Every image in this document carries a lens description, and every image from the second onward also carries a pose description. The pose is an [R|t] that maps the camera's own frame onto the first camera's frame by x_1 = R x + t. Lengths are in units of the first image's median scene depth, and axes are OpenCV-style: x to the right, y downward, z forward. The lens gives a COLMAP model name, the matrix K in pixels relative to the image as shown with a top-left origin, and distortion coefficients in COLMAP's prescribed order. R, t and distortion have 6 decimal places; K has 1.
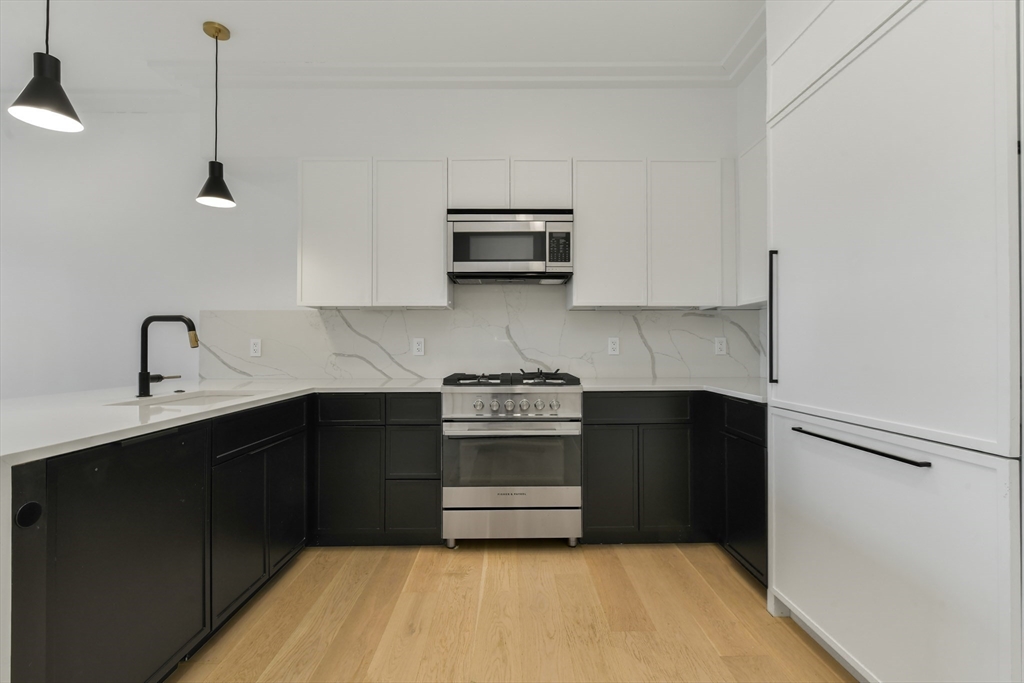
lens RADIAL K [[463.9, 0, 513.6], [0, 463.9, 343.9], [0, 0, 1]] dist [-0.001701, -0.000174]
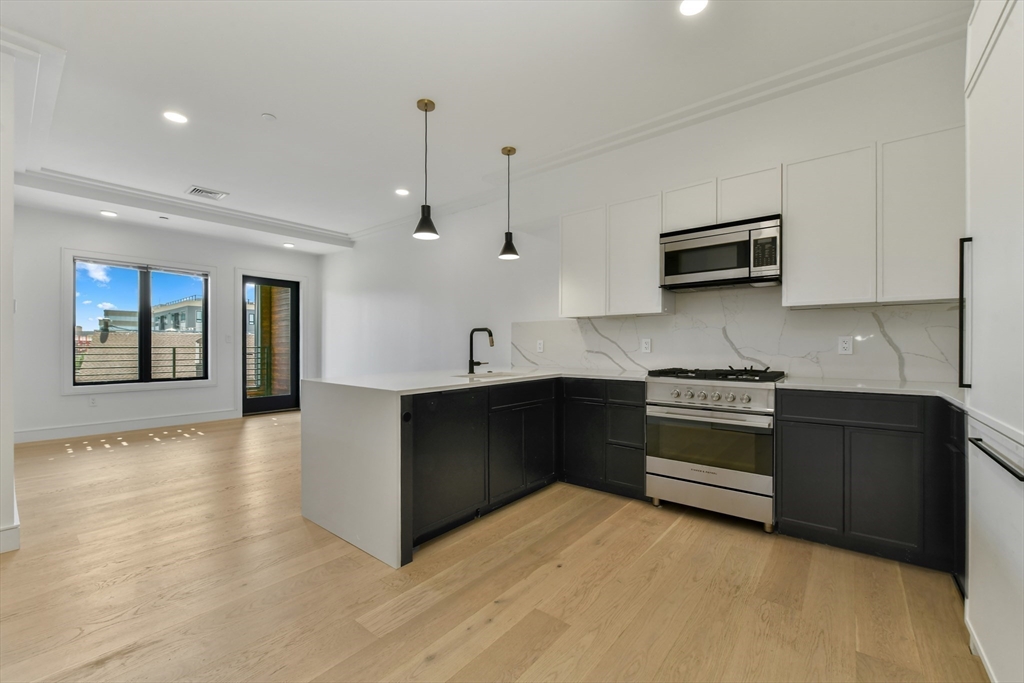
lens RADIAL K [[416.9, 0, 512.4], [0, 416.9, 345.6], [0, 0, 1]] dist [-0.003551, -0.000513]
pose [[0.769279, 0.001137, -0.638912, 0.293404], [0.004018, 0.999970, 0.006616, -0.003799], [0.638900, -0.007657, 0.769252, -0.116864]]
